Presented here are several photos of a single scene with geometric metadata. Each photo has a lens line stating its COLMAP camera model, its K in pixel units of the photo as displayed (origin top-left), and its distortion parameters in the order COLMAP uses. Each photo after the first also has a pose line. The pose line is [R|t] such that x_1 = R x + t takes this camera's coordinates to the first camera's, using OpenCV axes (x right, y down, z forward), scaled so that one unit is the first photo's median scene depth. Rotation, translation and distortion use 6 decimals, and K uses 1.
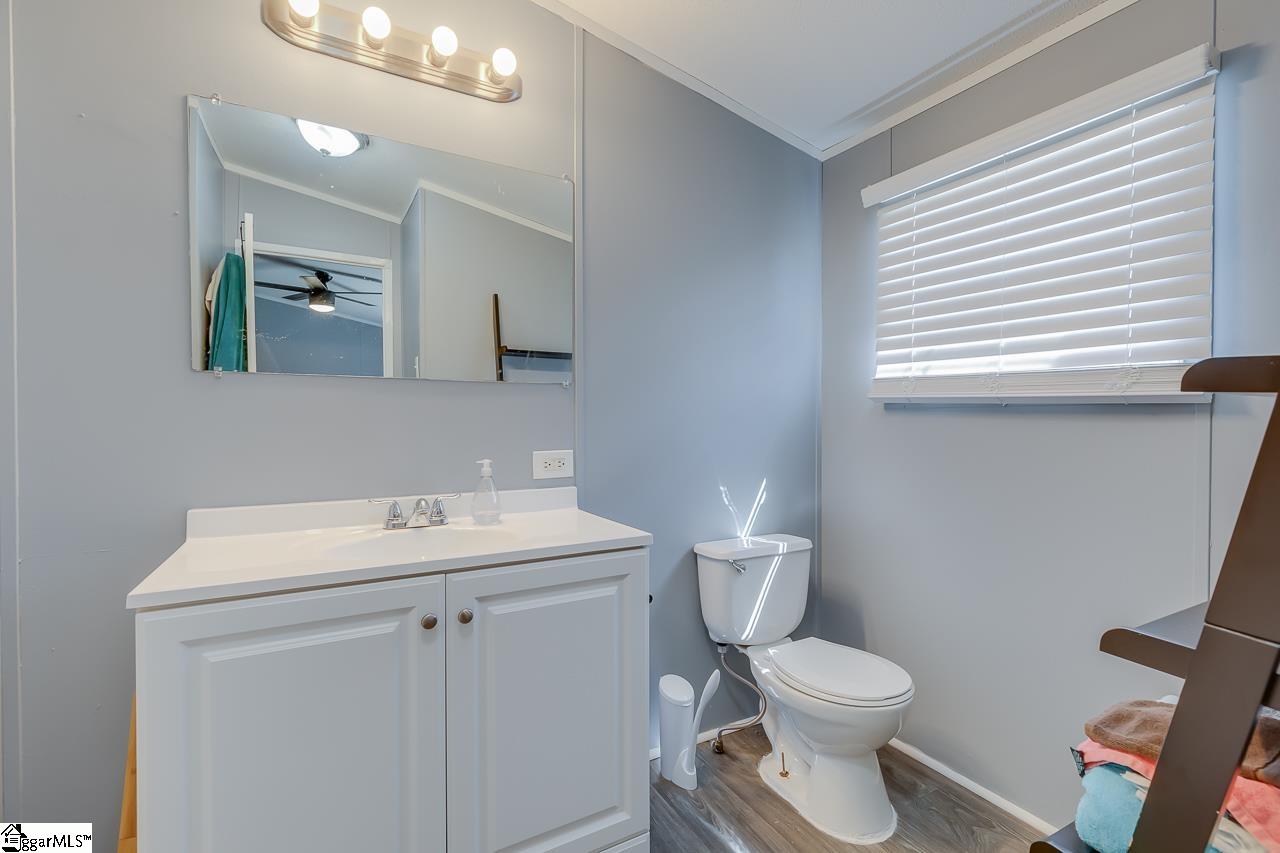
lens RADIAL K [[577.4, 0, 641.5], [0, 577.4, 434.5], [0, 0, 1]] dist [0.003478, 0.000264]
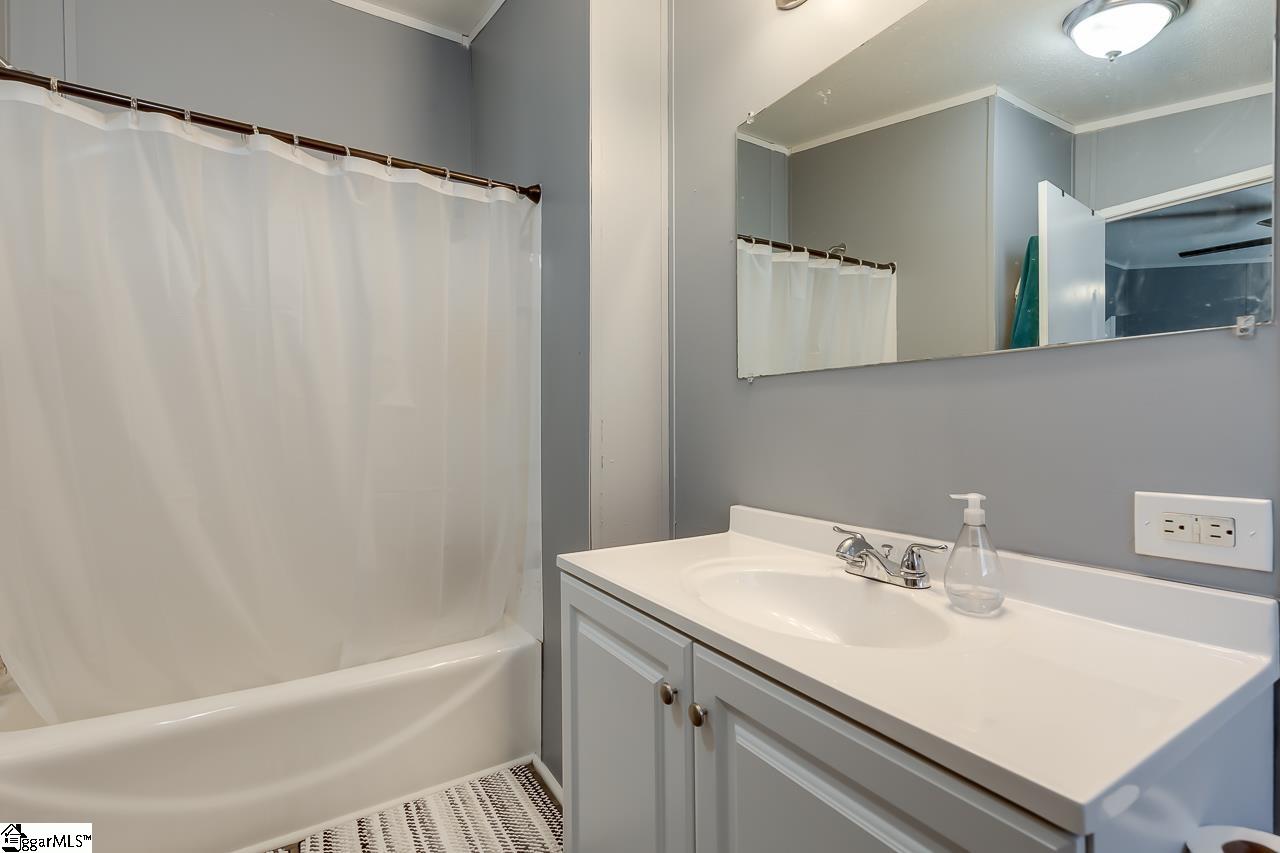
lens RADIAL K [[577.4, 0, 641.5], [0, 577.4, 434.5], [0, 0, 1]] dist [0.003478, 0.000264]
pose [[0.069034, 0.018485, -0.997443, 0.259423], [-0.016700, 0.999710, 0.017371, -0.018085], [0.997474, 0.015458, 0.069323, 0.635784]]
